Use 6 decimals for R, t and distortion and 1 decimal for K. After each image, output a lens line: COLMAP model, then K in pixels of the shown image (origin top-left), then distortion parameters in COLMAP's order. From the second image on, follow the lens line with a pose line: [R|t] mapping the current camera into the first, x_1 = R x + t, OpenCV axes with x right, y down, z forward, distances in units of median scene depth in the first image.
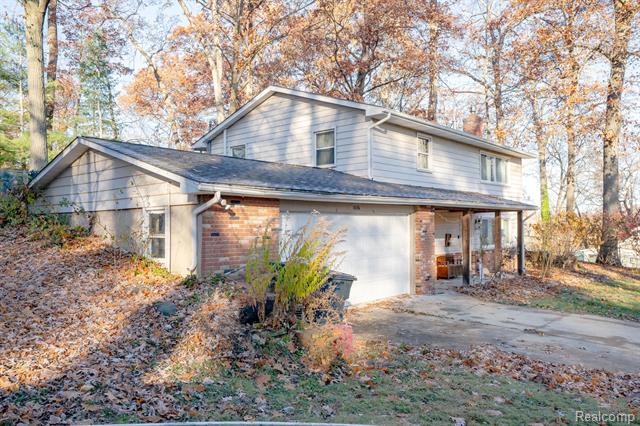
lens RADIAL K [[500.4, 0, 319.6], [0, 500.4, 217.9], [0, 0, 1]] dist [0.003009, 0.000064]
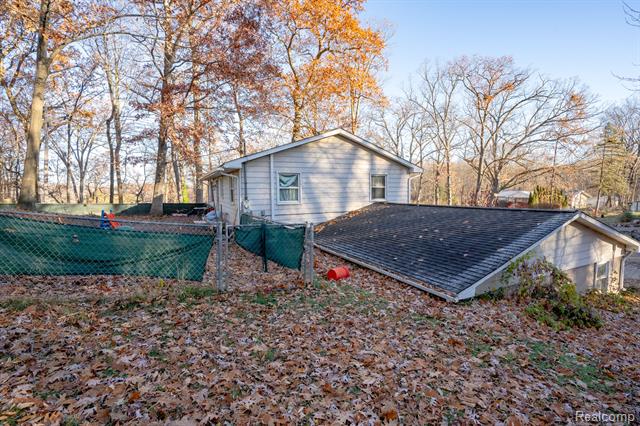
lens RADIAL K [[295.6, 0, 319.2], [0, 295.6, 213.2], [0, 0, 1]] dist [-0.037312, 0.001965]
pose [[0.369538, -0.071295, 0.926476, -0.806687], [-0.010569, 0.996665, 0.080912, -0.126331], [-0.929155, -0.039691, 0.367552, 0.814653]]
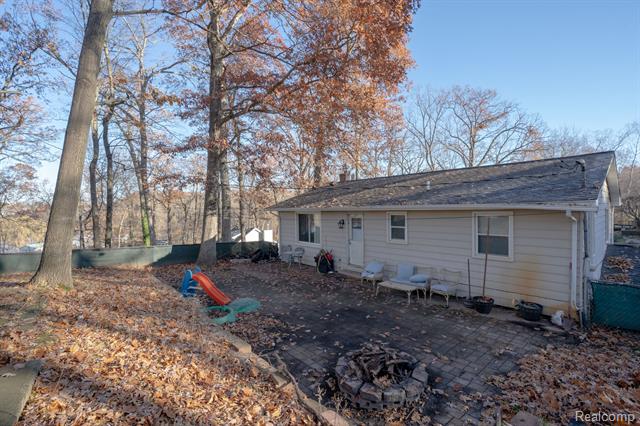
lens RADIAL K [[295.6, 0, 321.9], [0, 295.6, 214.9], [0, 0, 1]] dist [-0.037312, 0.001965]
pose [[0.113304, -0.015931, 0.993433, -0.693595], [-0.005957, 0.999843, 0.016714, -0.164223], [-0.993542, -0.007811, 0.113192, 1.520788]]
